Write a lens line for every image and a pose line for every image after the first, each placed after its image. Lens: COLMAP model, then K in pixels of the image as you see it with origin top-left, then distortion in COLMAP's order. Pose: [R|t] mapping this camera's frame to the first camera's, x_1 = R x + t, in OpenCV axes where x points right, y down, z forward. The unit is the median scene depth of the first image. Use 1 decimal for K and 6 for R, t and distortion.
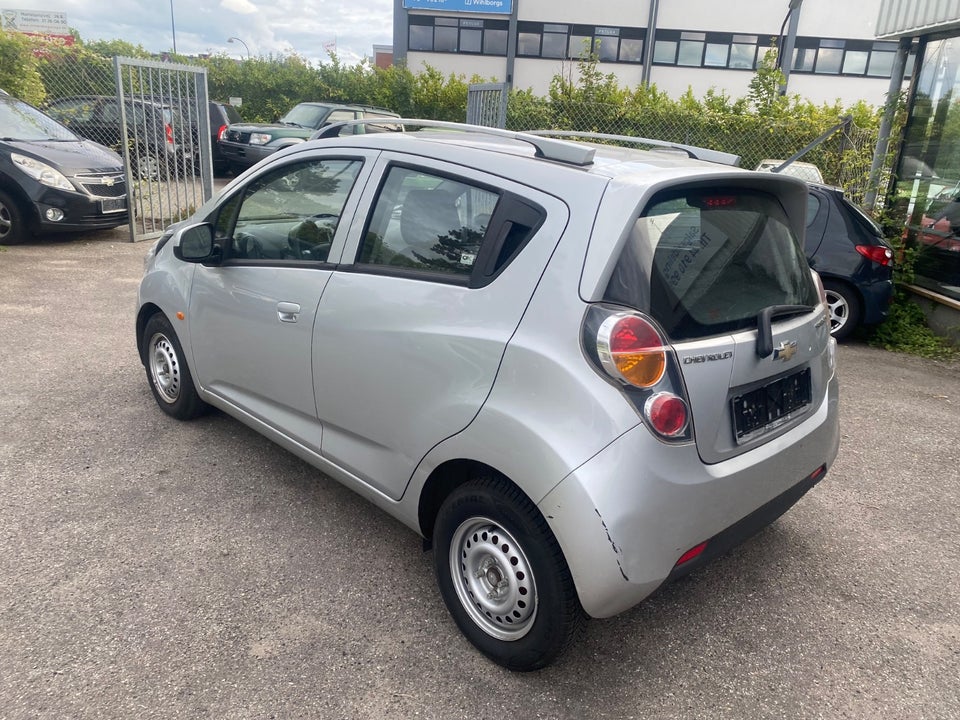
lens RADIAL K [[738.8, 0, 482.1], [0, 738.8, 363.8], [0, 0, 1]] dist [0.026902, -0.015724]
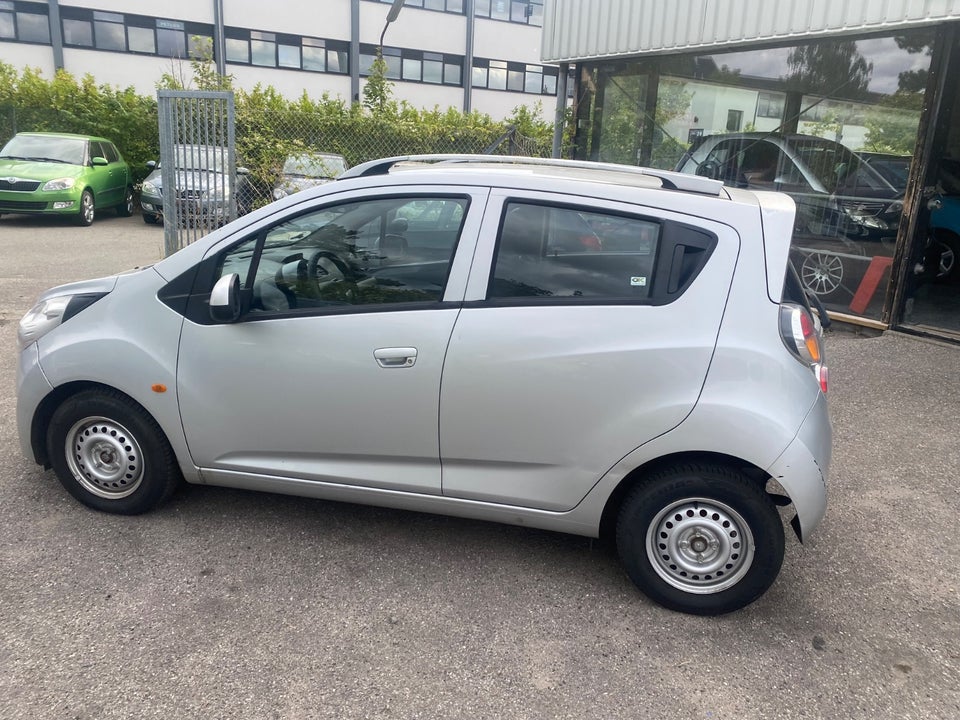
lens RADIAL K [[738.8, 0, 485.7], [0, 738.8, 363.9], [0, 0, 1]] dist [0.026902, -0.015724]
pose [[0.837431, -0.171339, 0.518992, -0.512005], [0.169198, 0.984214, 0.051912, -0.070802], [-0.519693, 0.044339, 0.853202, 0.093126]]
